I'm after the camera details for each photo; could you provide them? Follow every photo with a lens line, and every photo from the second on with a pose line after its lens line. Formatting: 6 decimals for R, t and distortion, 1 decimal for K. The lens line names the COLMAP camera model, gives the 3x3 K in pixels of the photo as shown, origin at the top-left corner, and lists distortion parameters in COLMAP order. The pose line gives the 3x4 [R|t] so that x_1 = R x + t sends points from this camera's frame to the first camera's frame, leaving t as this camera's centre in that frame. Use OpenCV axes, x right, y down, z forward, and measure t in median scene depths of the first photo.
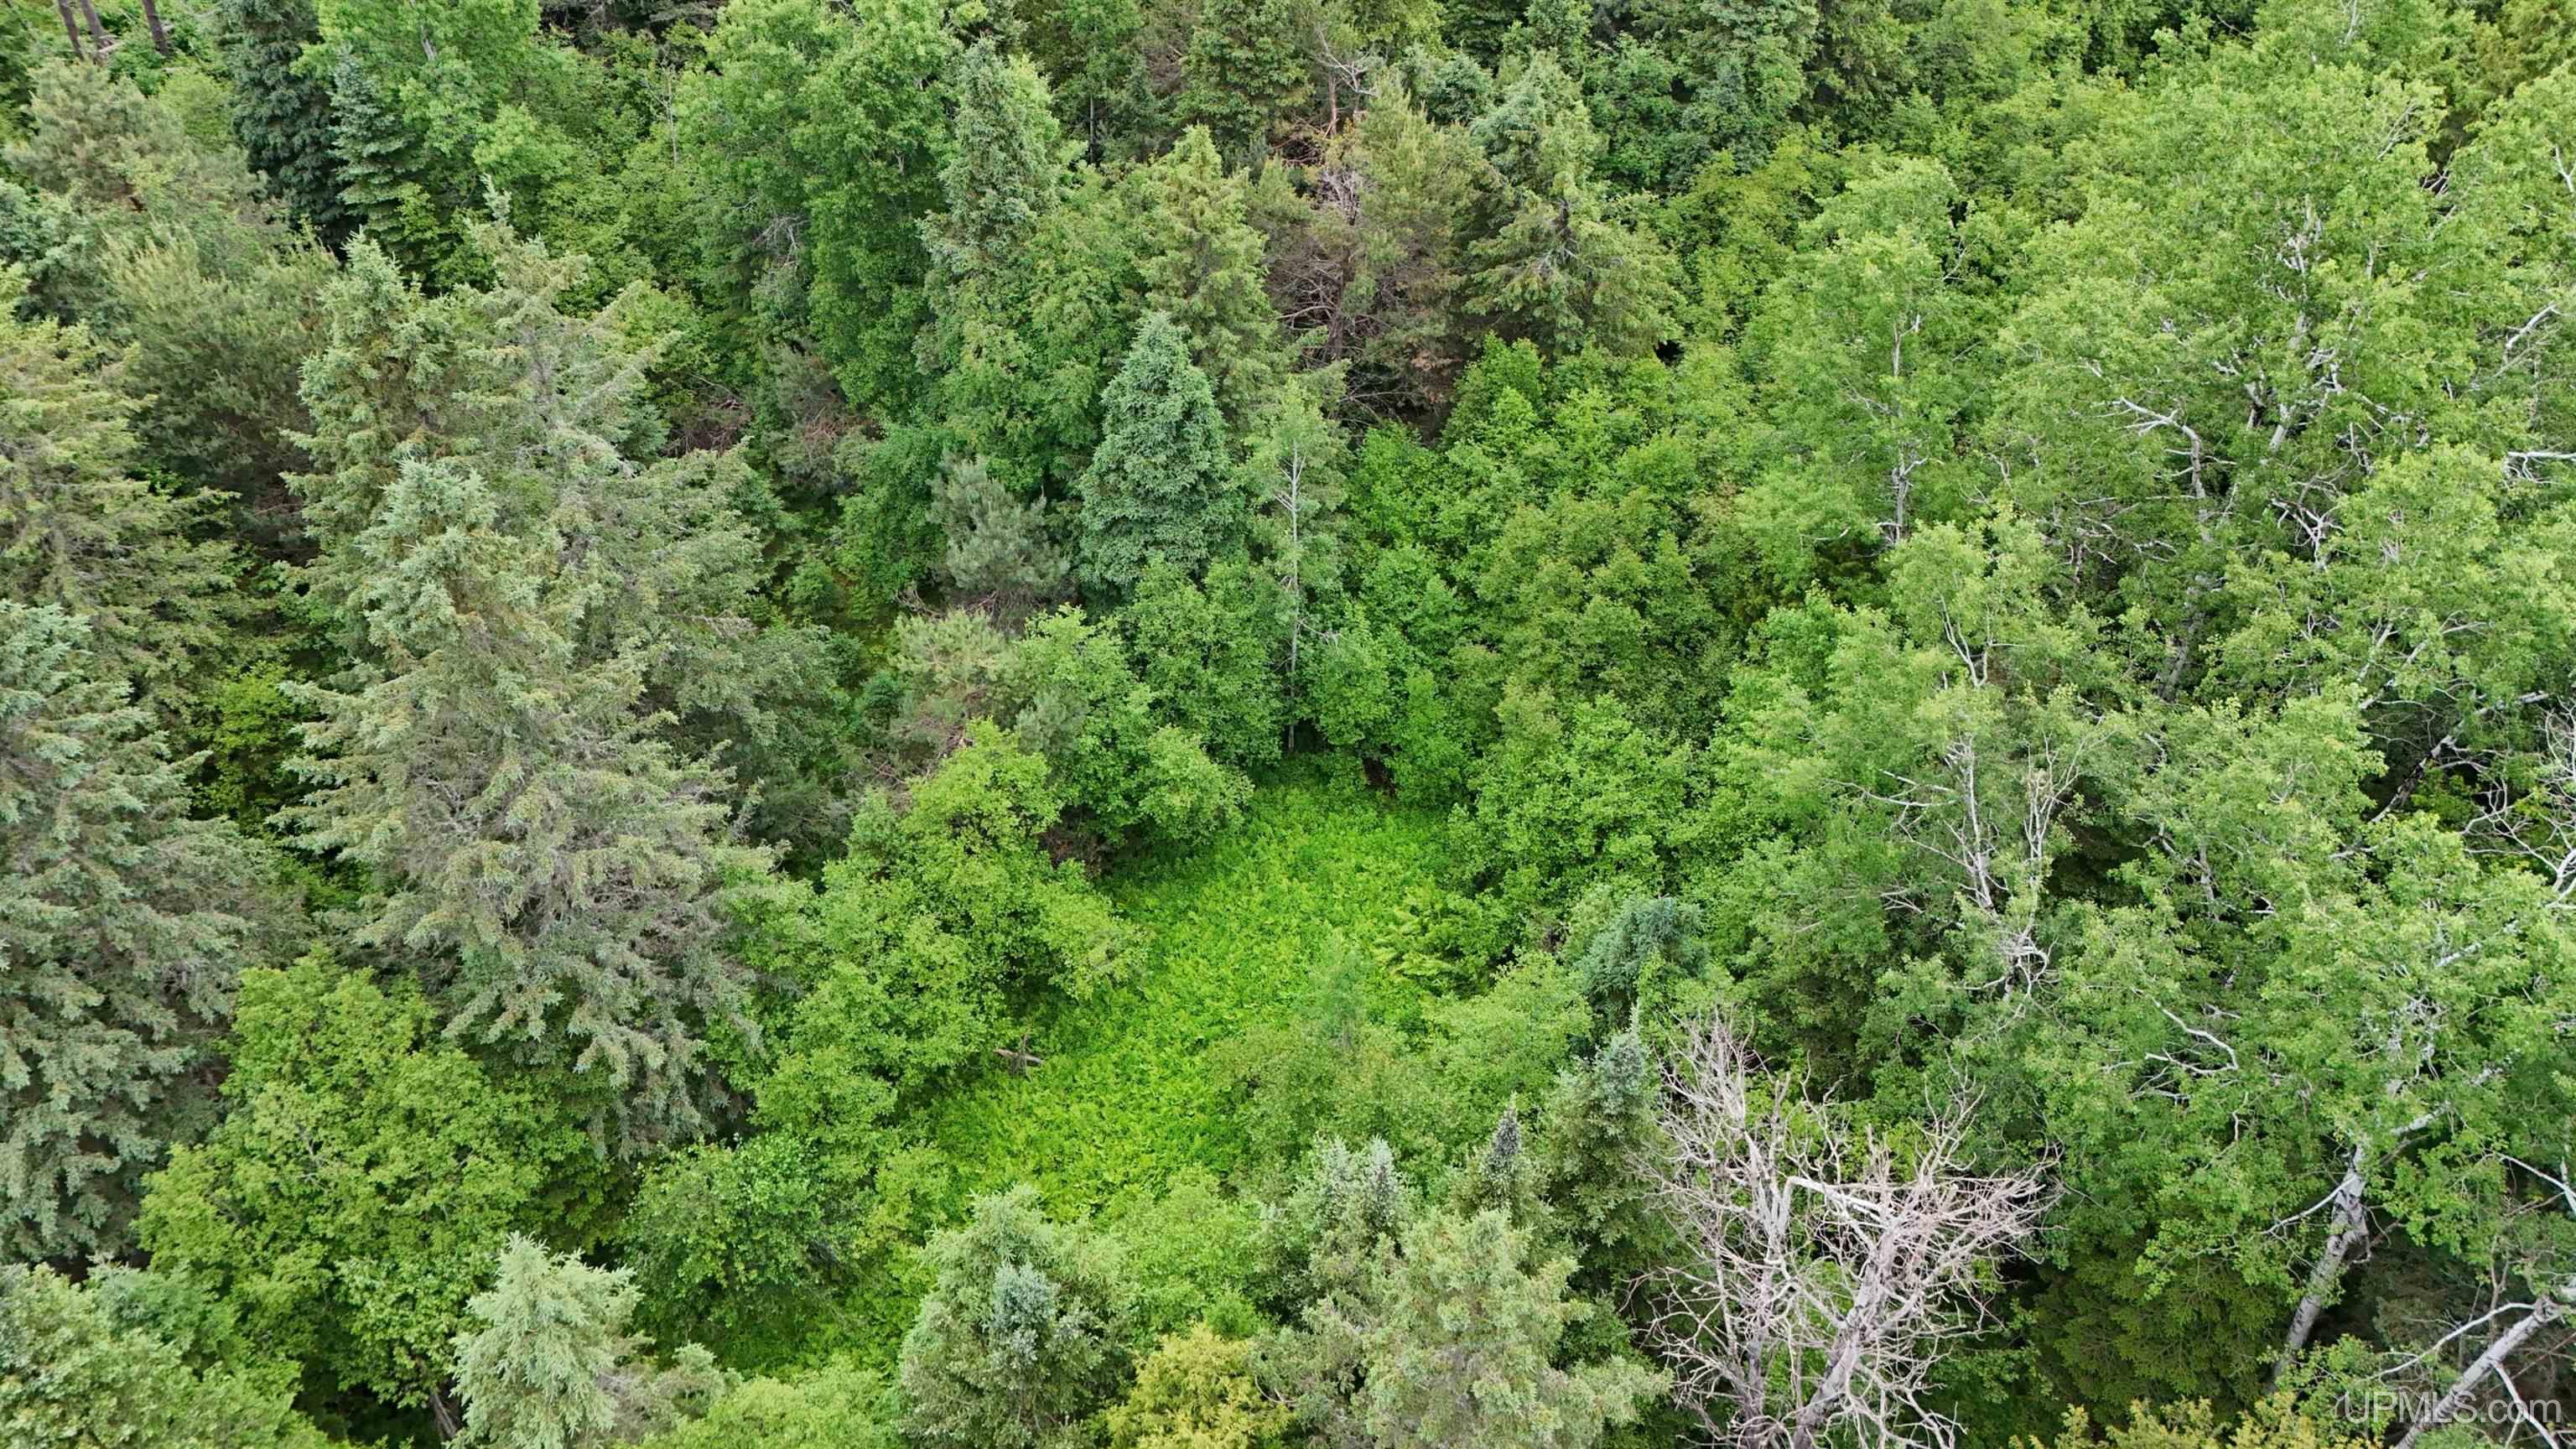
lens RADIAL K [[1890.1, 0, 1281.6], [0, 1890.1, 737.6], [0, 0, 1]] dist [0.081272, -0.066880]
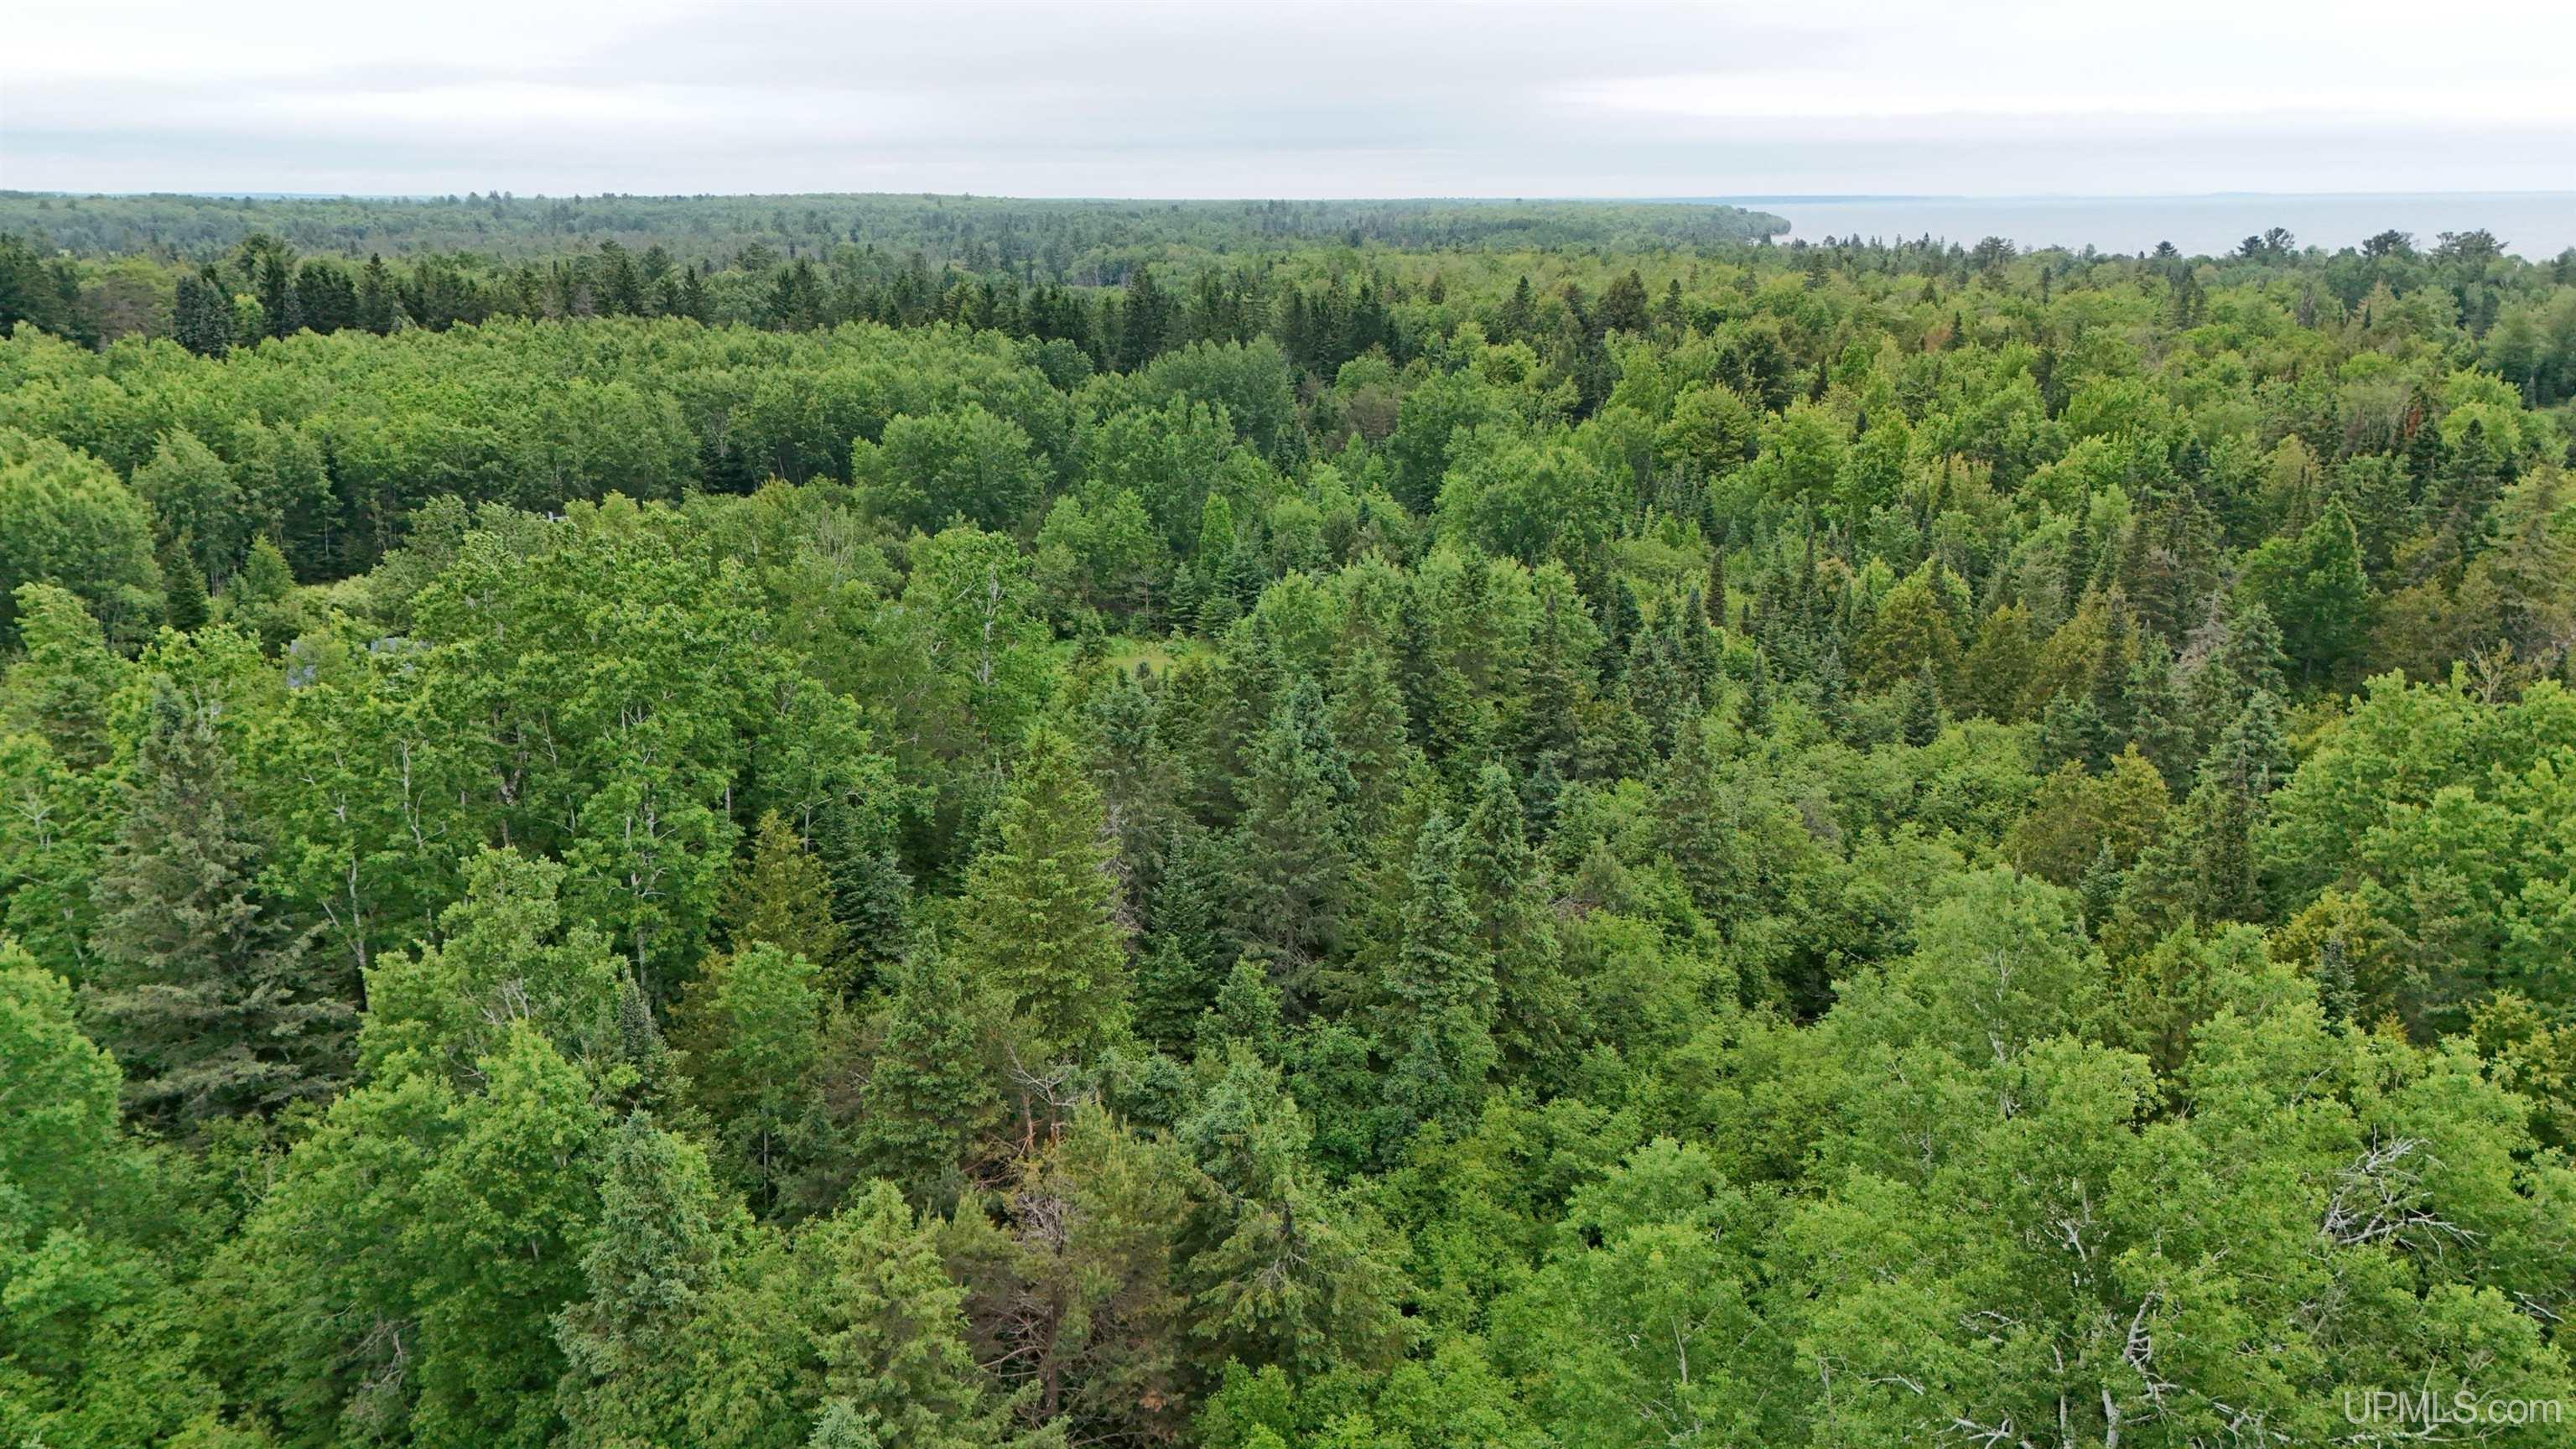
lens RADIAL K [[1890.1, 0, 1264.7], [0, 1890.1, 734.3], [0, 0, 1]] dist [0.081272, -0.066880]
pose [[0.984661, -0.059344, 0.164077, -0.000998], [0.127843, 0.885357, -0.446990, -0.069264], [-0.118740, 0.461109, 0.879363, 0.074112]]
